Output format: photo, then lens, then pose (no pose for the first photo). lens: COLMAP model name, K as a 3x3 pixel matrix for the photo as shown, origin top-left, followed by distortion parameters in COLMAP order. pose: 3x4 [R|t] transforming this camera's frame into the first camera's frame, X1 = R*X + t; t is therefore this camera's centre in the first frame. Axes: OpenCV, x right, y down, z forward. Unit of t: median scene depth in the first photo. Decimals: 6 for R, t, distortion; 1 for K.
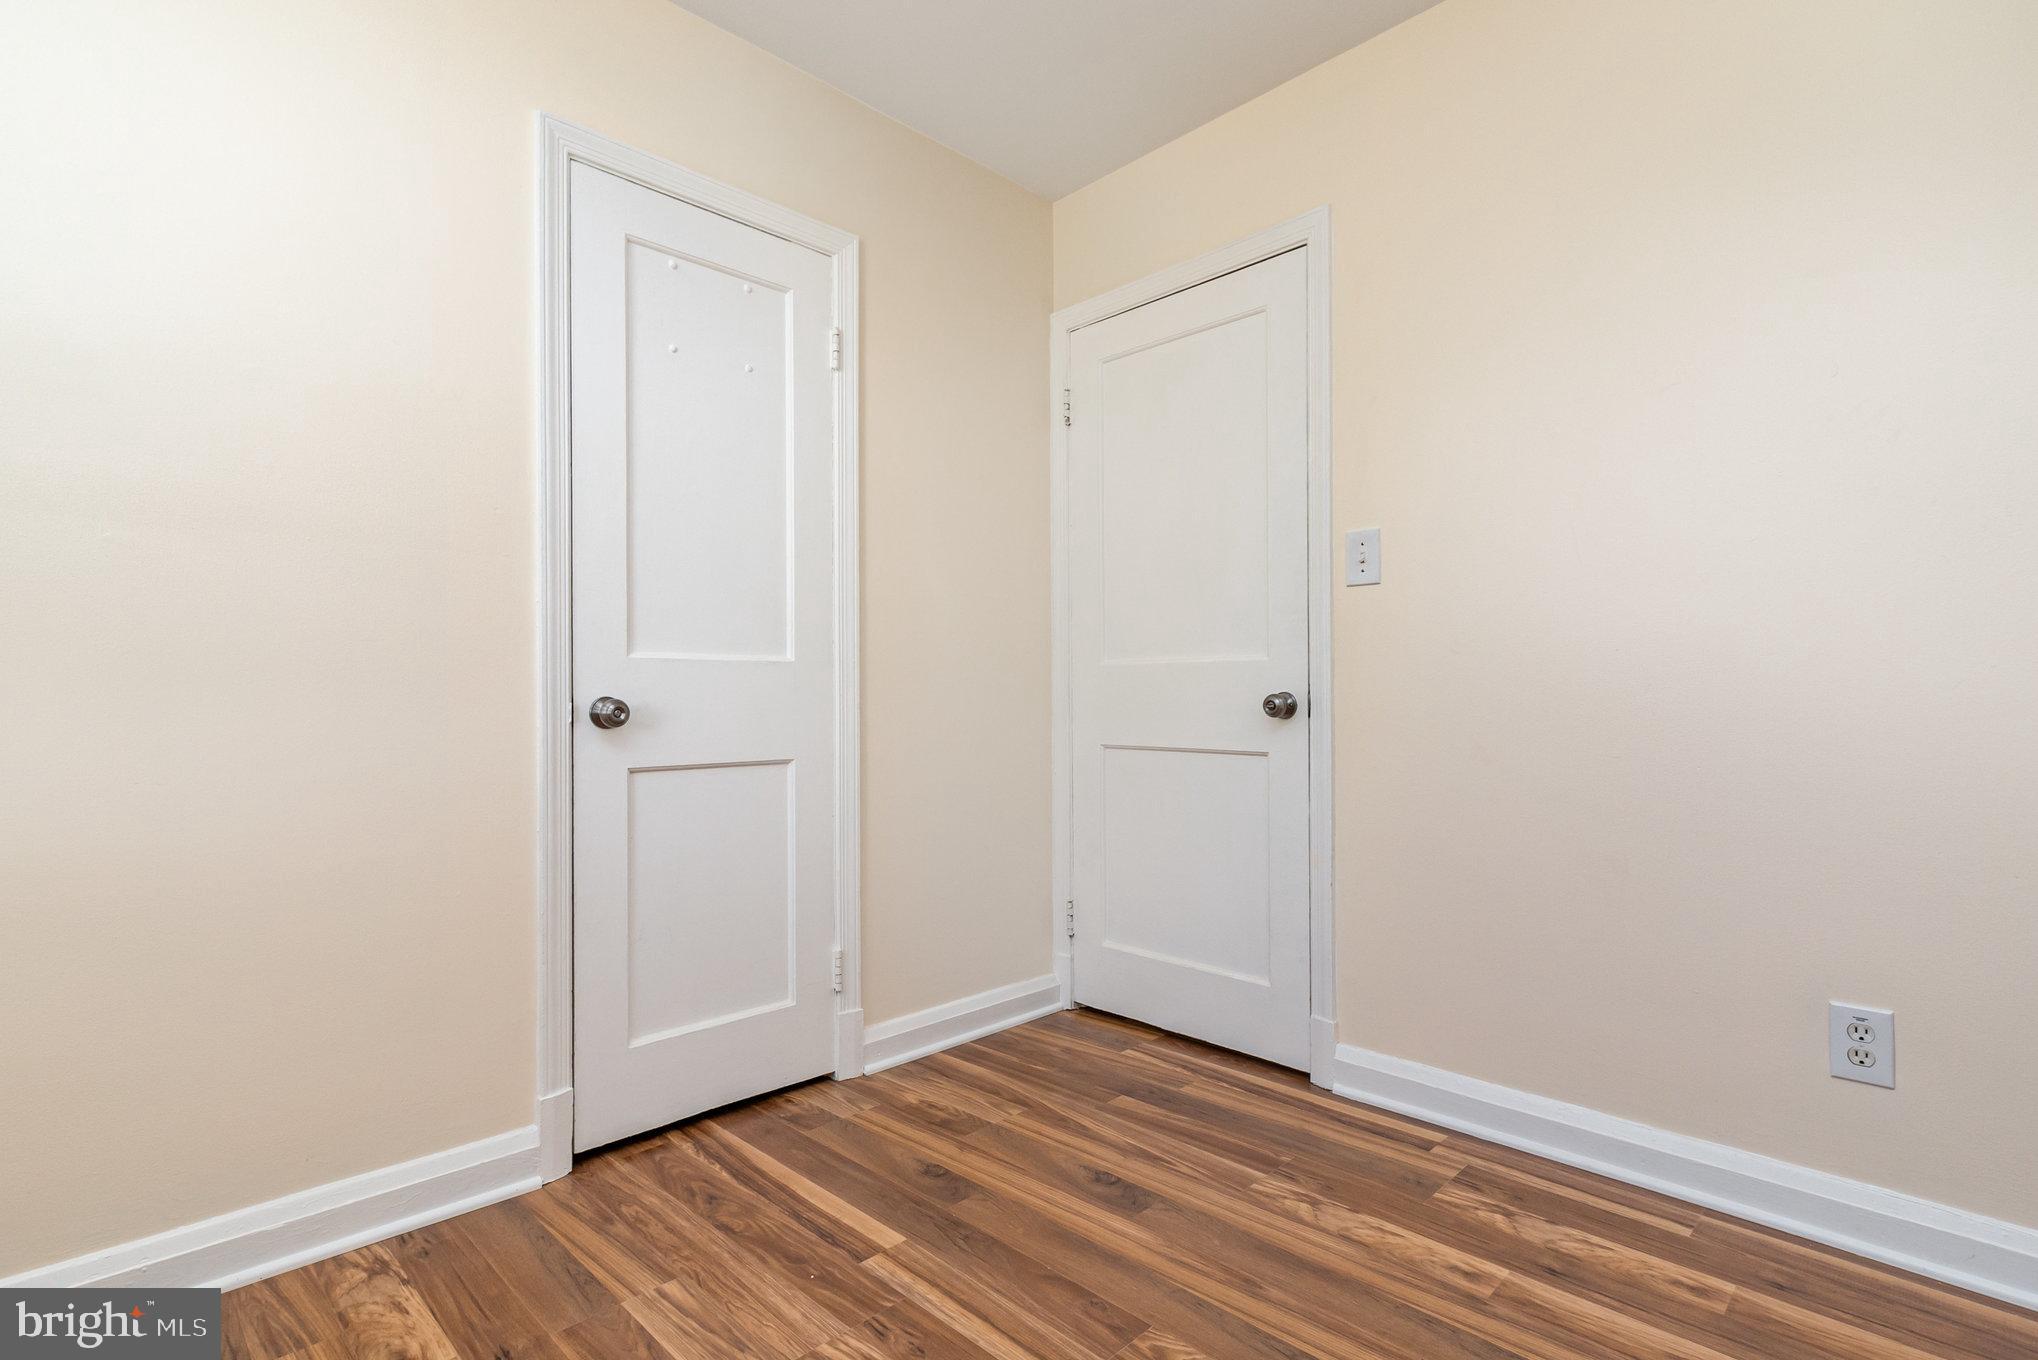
lens RADIAL K [[974.7, 0, 1017.9], [0, 974.7, 690.6], [0, 0, 1]] dist [0.003674, -0.000317]
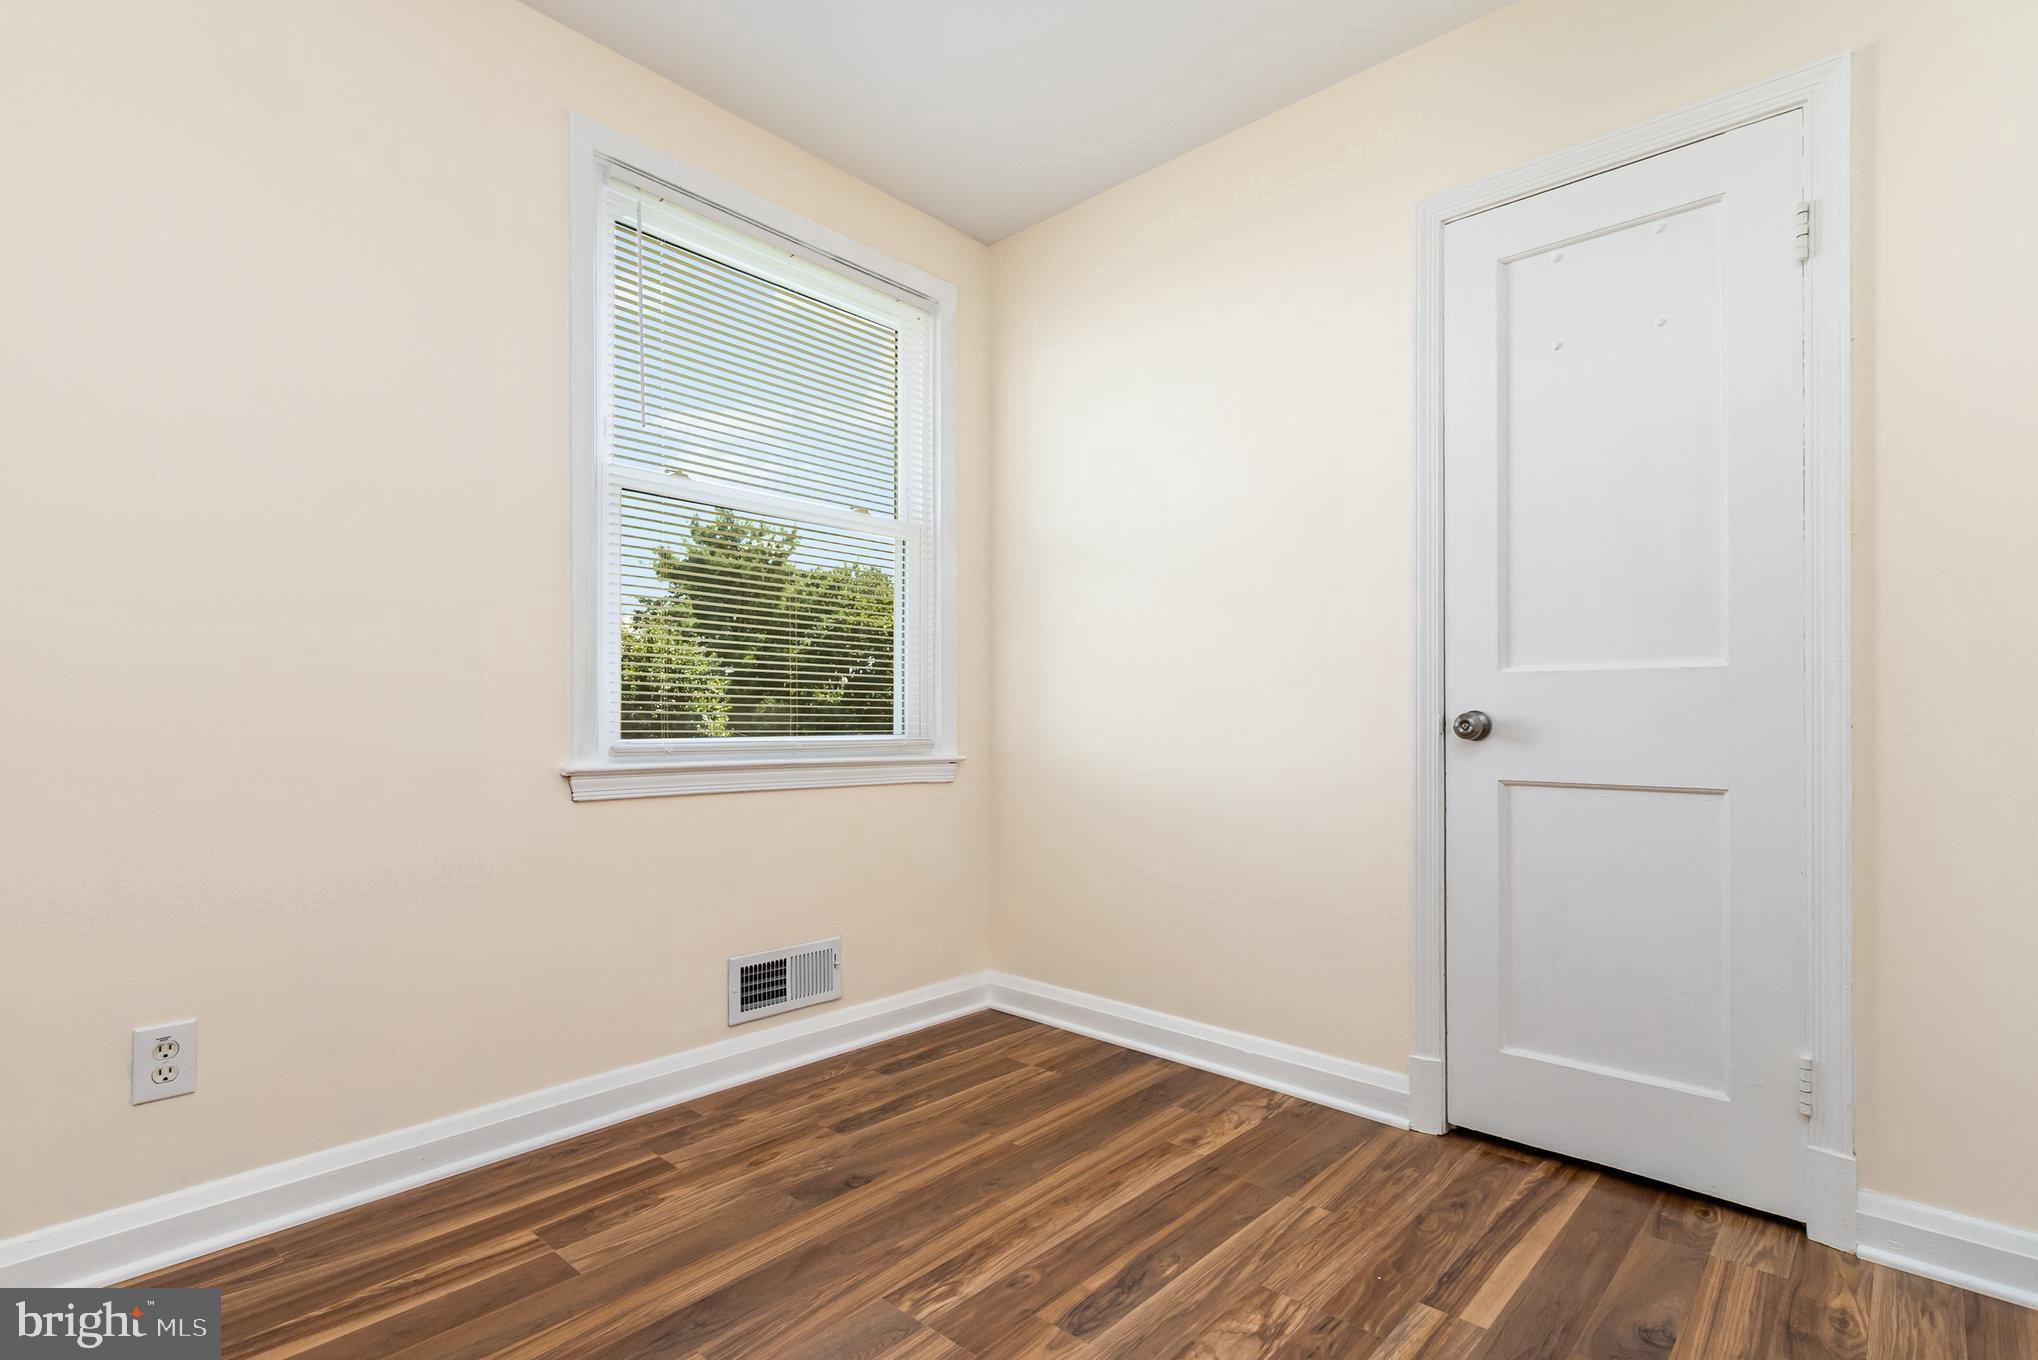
lens RADIAL K [[974.7, 0, 1001.8], [0, 974.7, 714.2], [0, 0, 1]] dist [0.003674, -0.000317]
pose [[0.026027, -0.001217, -0.999661, 0.663948], [0.009399, 0.999955, -0.000972, 0.006341], [0.999617, -0.009370, 0.026037, 0.483551]]
